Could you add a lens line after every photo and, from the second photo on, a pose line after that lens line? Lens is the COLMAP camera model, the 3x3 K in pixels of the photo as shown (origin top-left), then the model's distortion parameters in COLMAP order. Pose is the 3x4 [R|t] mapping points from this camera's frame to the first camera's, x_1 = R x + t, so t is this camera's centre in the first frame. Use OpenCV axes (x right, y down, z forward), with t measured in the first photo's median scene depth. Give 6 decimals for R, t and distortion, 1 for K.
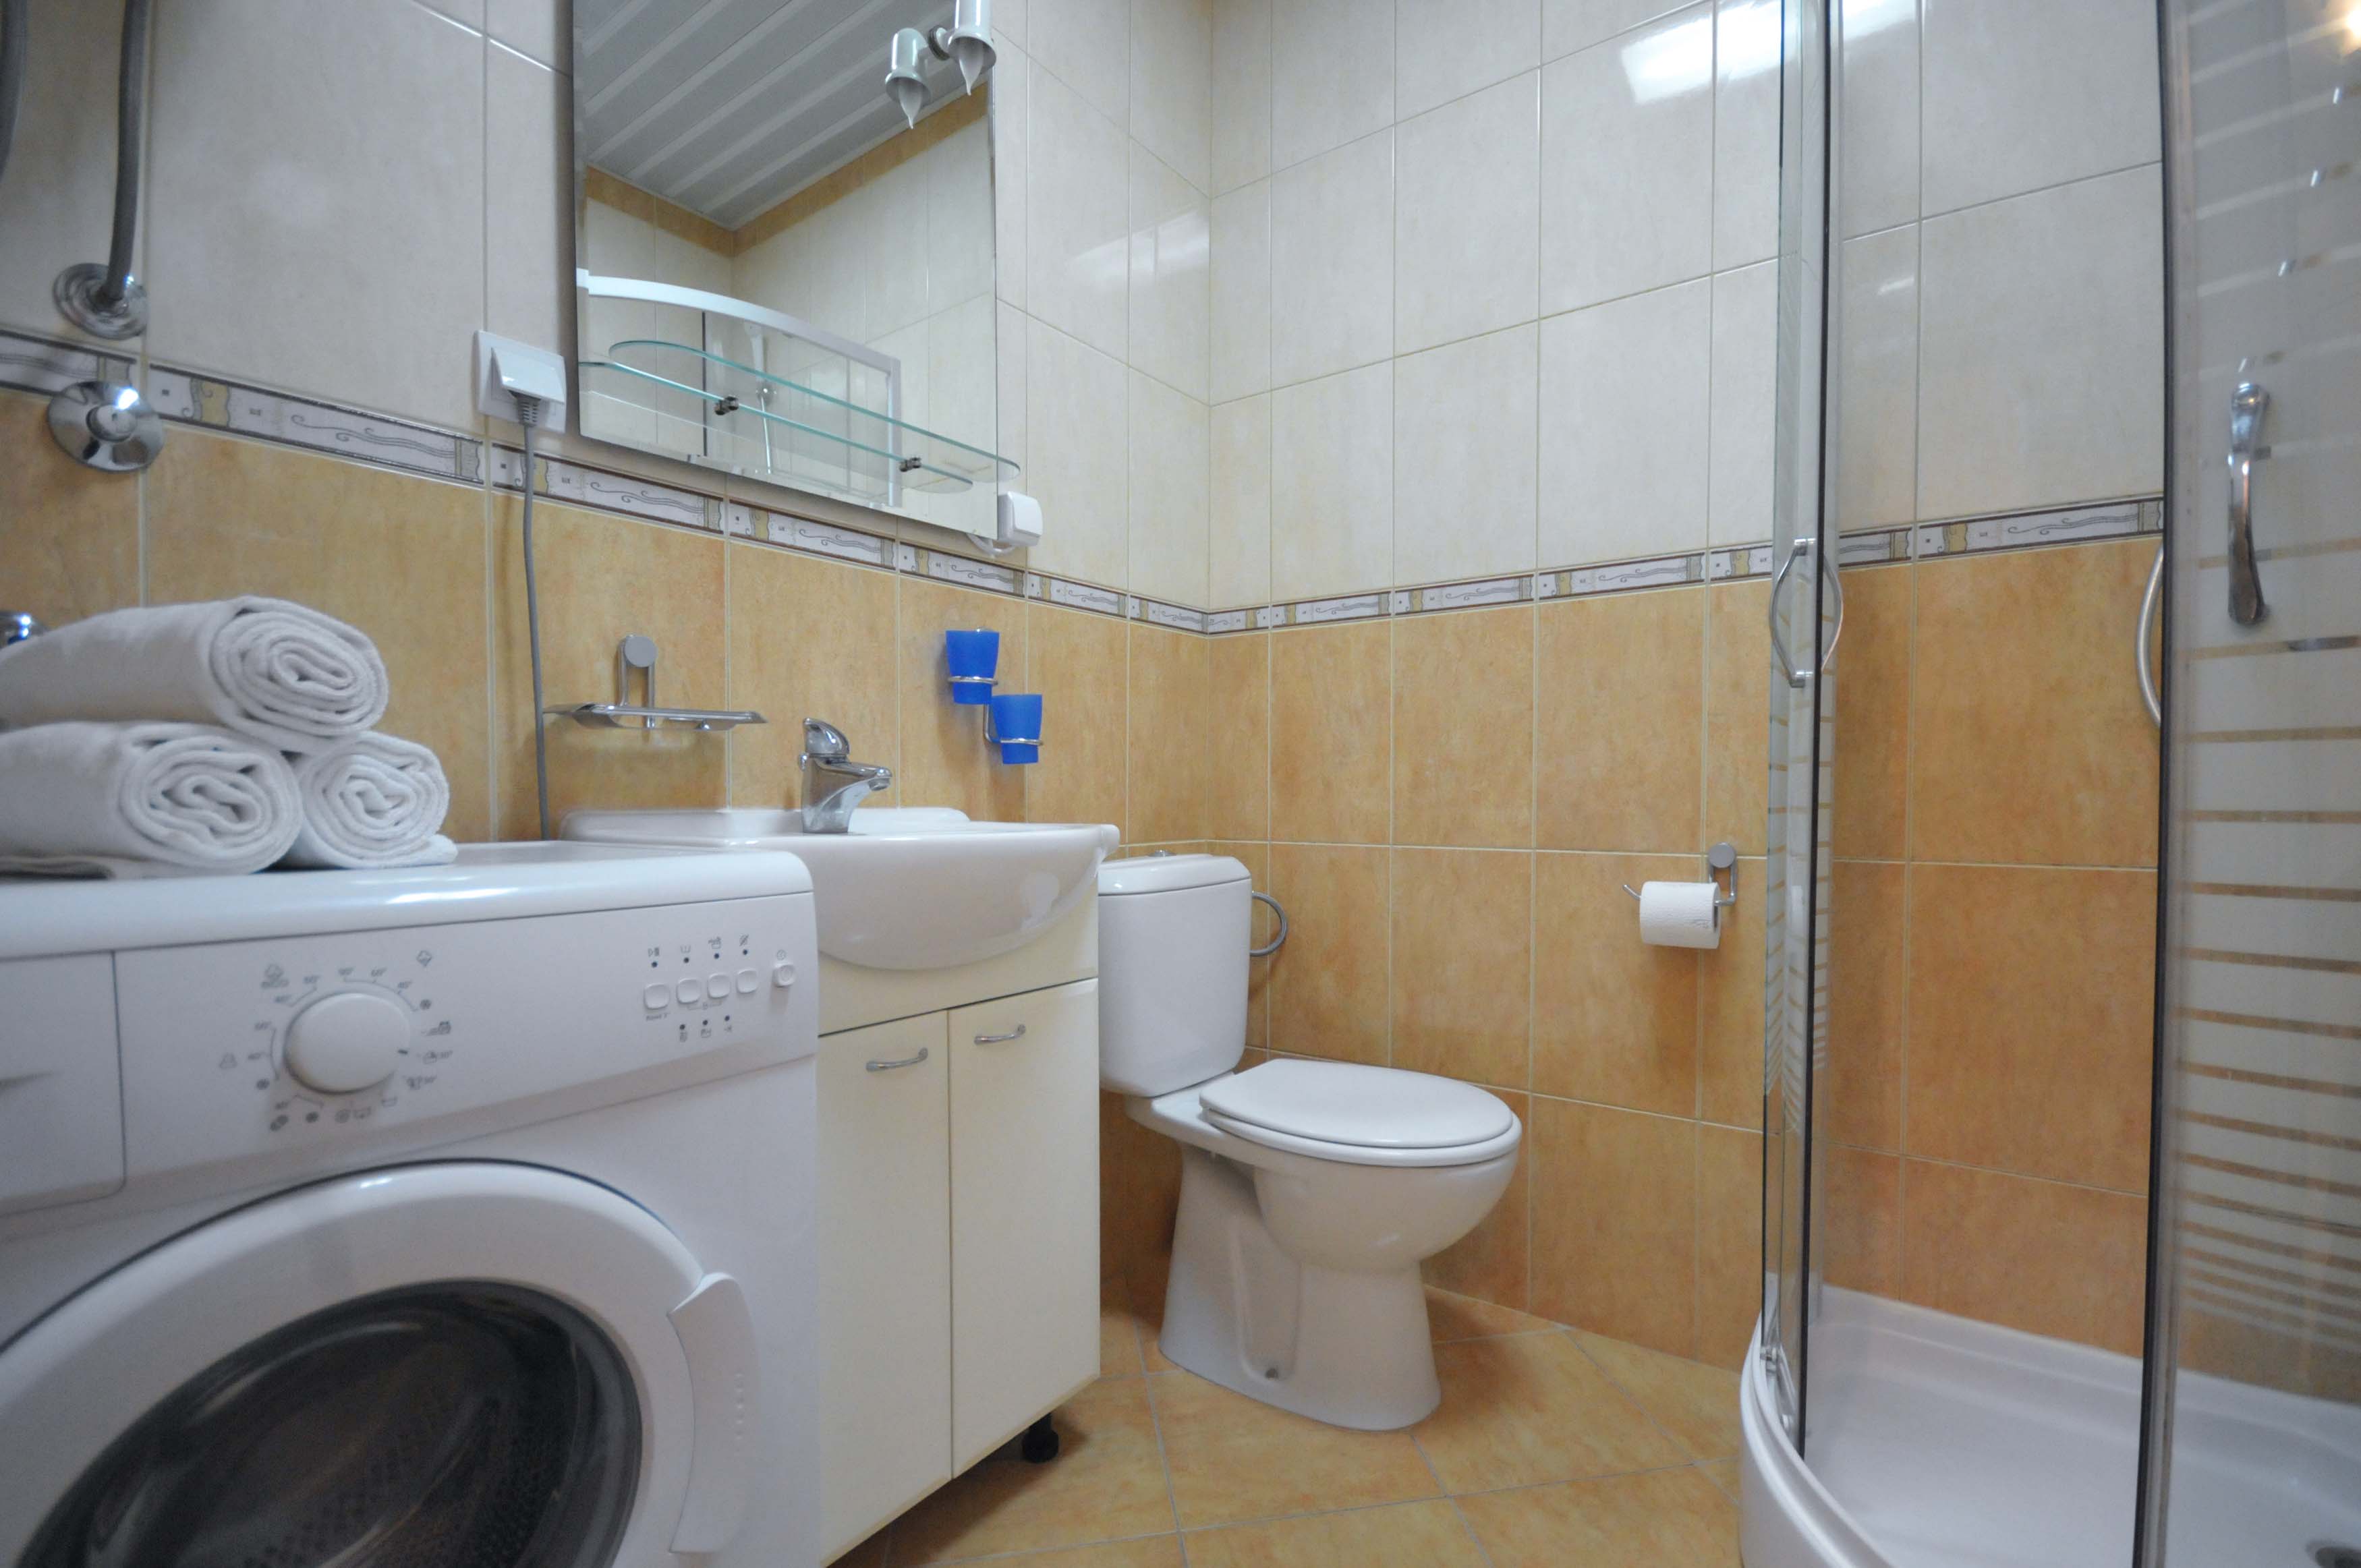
lens RADIAL K [[1039.1, 0, 1196.2], [0, 1039.1, 822.8], [0, 0, 1]] dist [0.000816, 0.000492]
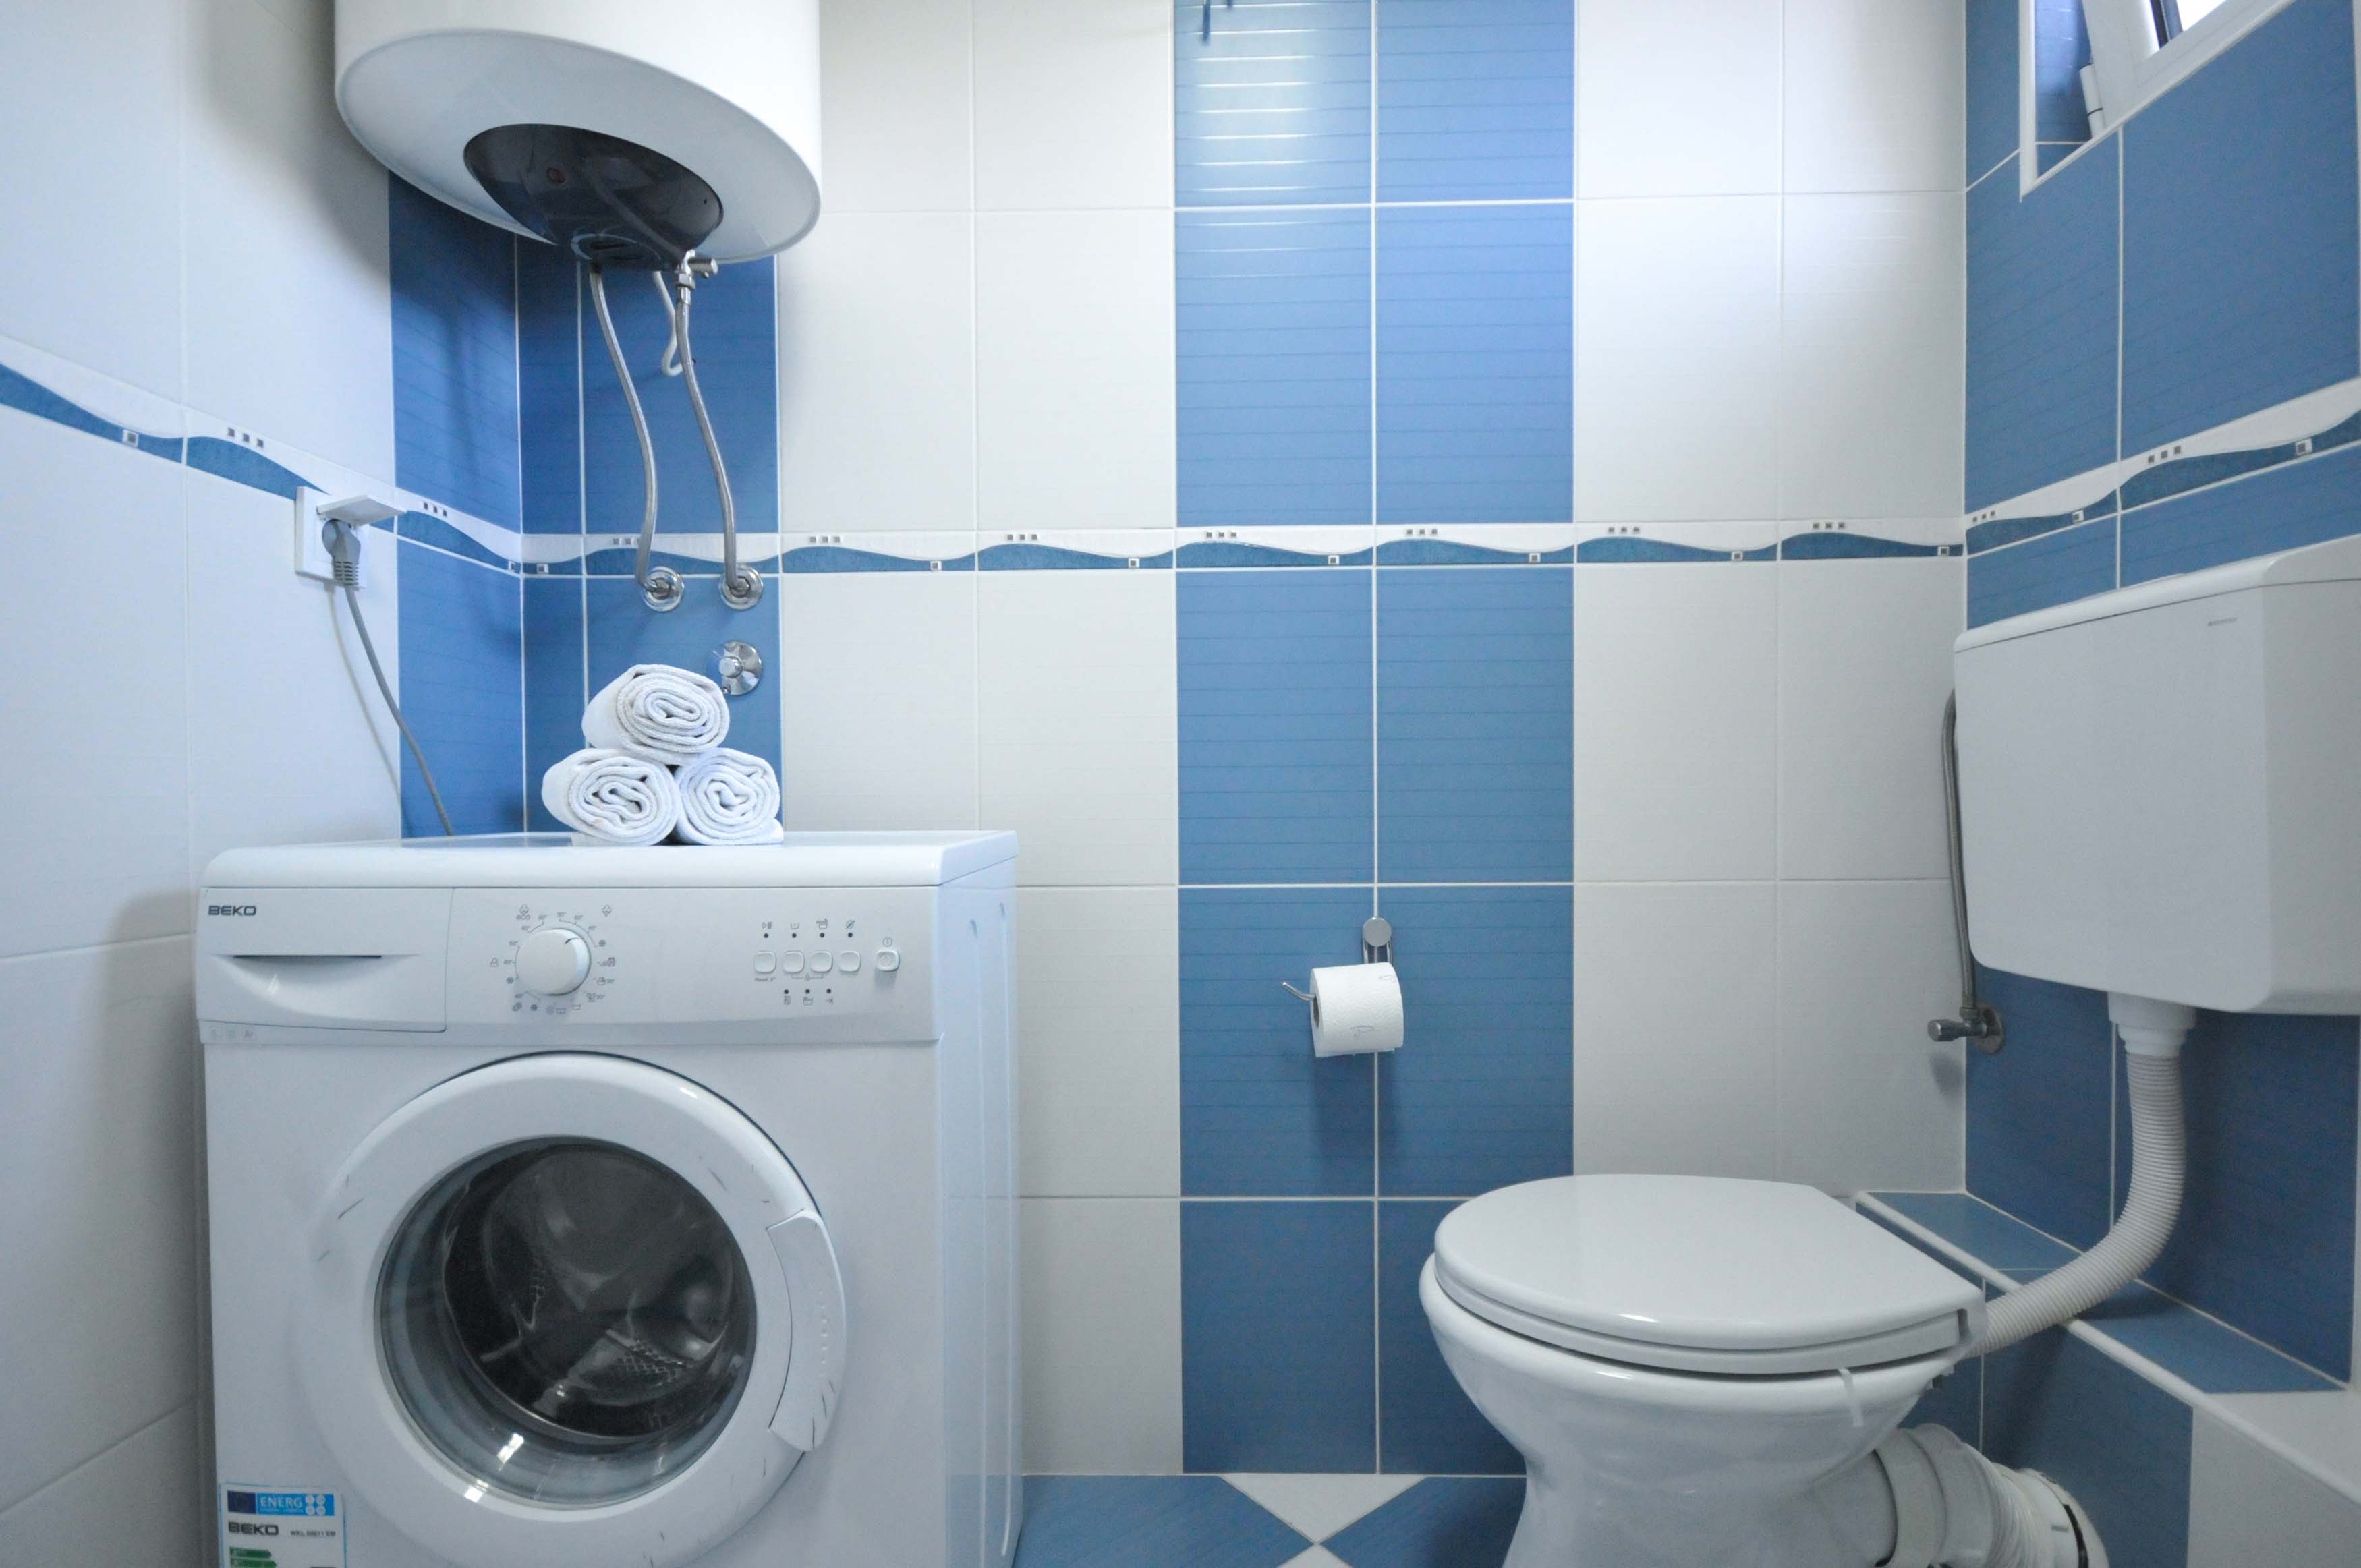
lens RADIAL K [[1115.7, 0, 1181.4], [0, 1115.7, 798.6], [0, 0, 1]] dist [0.014582, 0.000041]
pose [[0.576986, 0.006131, -0.816731, 0.872476], [-0.016948, 0.999846, -0.004467, -0.027040], [0.816578, 0.016420, 0.577001, 0.685723]]
